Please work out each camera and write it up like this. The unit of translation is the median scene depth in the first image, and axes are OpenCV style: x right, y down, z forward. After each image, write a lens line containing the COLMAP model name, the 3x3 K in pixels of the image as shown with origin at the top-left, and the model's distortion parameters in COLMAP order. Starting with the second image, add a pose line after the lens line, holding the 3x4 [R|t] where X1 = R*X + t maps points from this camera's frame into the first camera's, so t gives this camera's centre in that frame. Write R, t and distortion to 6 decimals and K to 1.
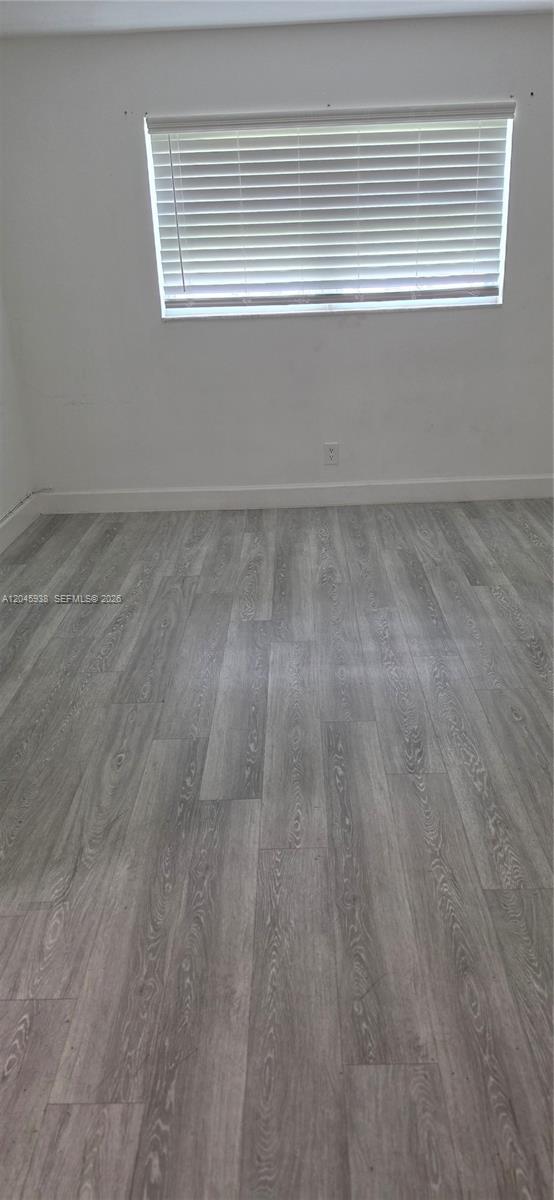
lens RADIAL K [[860.3, 0, 242.2], [0, 860.3, 597.5], [0, 0, 1]] dist [0.124540, -0.150617]
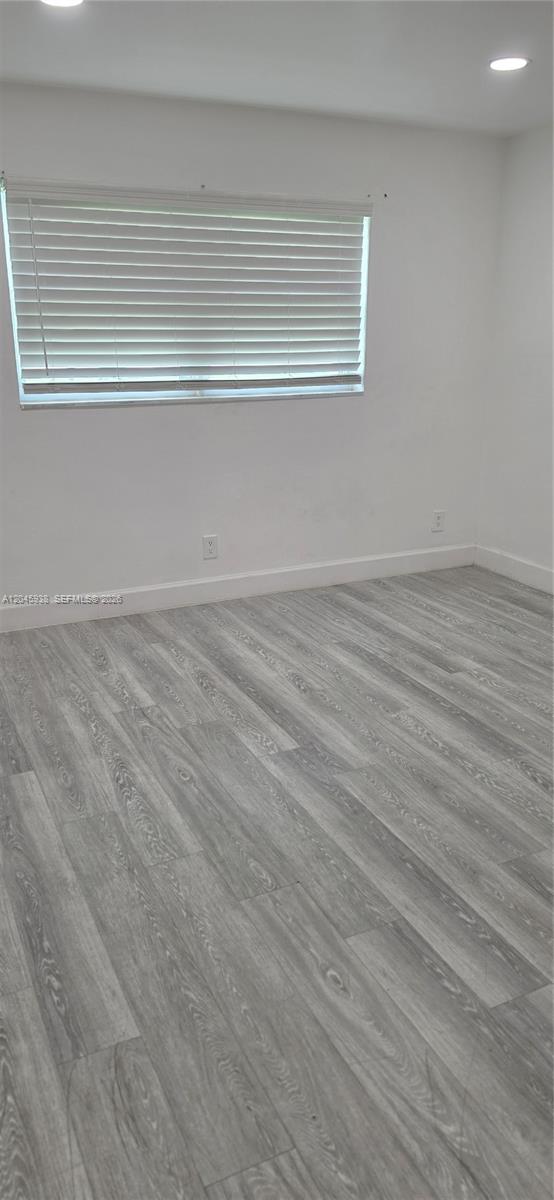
lens RADIAL K [[860.3, 0, 242.2], [0, 860.3, 597.5], [0, 0, 1]] dist [0.124540, -0.150617]
pose [[0.890507, -0.104527, 0.442799, -0.329897], [0.139402, 0.989127, -0.046856, -0.076503], [-0.433087, 0.103452, 0.895396, 0.196006]]
